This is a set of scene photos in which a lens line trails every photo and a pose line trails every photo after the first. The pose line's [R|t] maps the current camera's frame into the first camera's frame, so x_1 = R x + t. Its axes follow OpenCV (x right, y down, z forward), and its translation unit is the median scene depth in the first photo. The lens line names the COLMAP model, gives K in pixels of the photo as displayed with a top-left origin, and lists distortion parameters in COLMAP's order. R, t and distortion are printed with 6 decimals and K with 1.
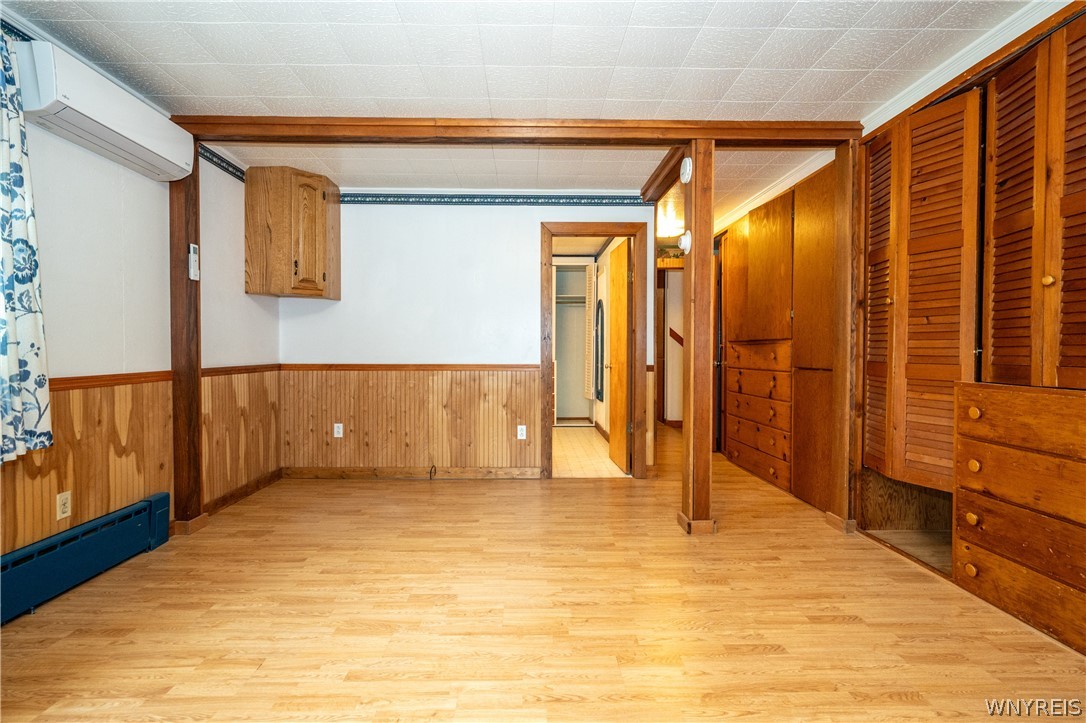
lens RADIAL K [[505.5, 0, 535.3], [0, 505.5, 359.9], [0, 0, 1]] dist [0.004009, 0.001271]
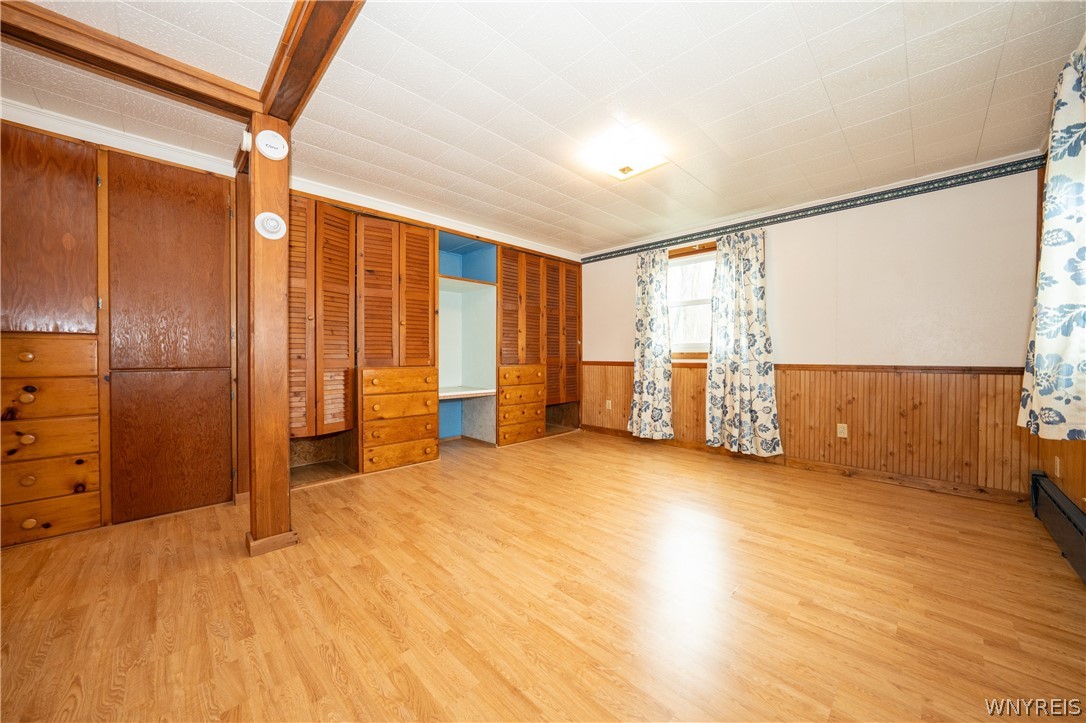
lens RADIAL K [[394.8, 0, 537.1], [0, 394.8, 361.4], [0, 0, 1]] dist [-0.000058, 0.000046]
pose [[-0.678551, -0.012073, 0.734454, -0.706029], [0.010095, 0.999617, 0.025758, -0.011293], [-0.734484, 0.024893, -0.678170, 1.536425]]
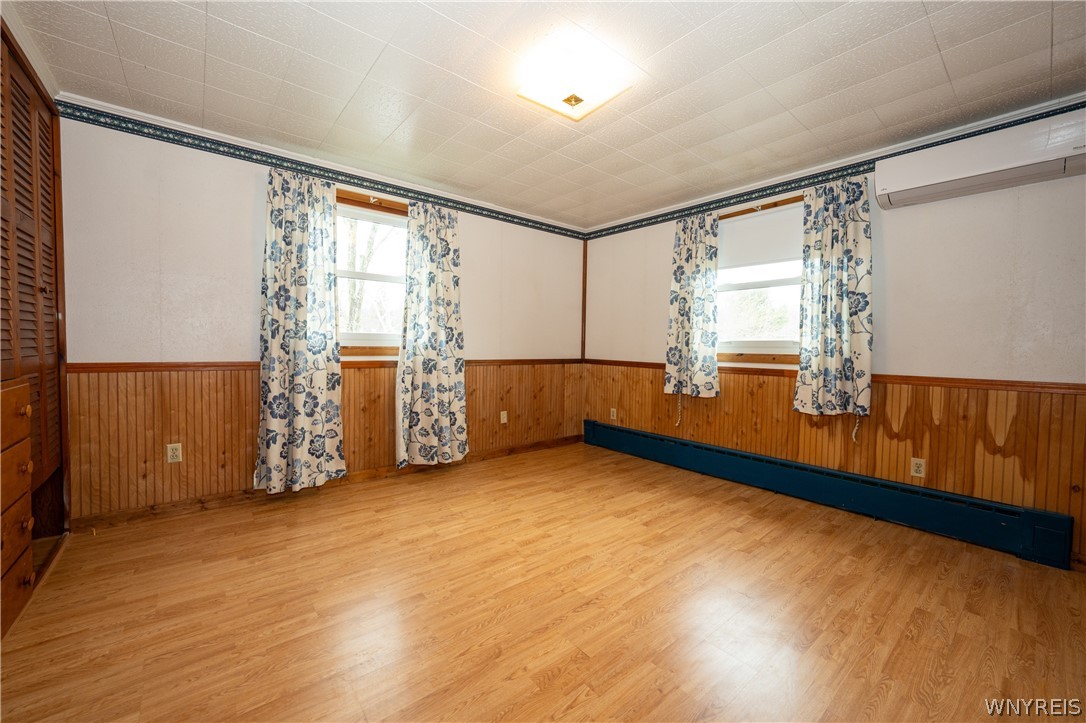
lens RADIAL K [[432.8, 0, 547.1], [0, 432.8, 357.2], [0, 0, 1]] dist [-0.010067, 0.000408]
pose [[-0.778043, 0.001725, -0.628209, 0.598868], [-0.028049, 0.998904, 0.037482, -0.032771], [0.627585, 0.046783, -0.777142, 1.245048]]
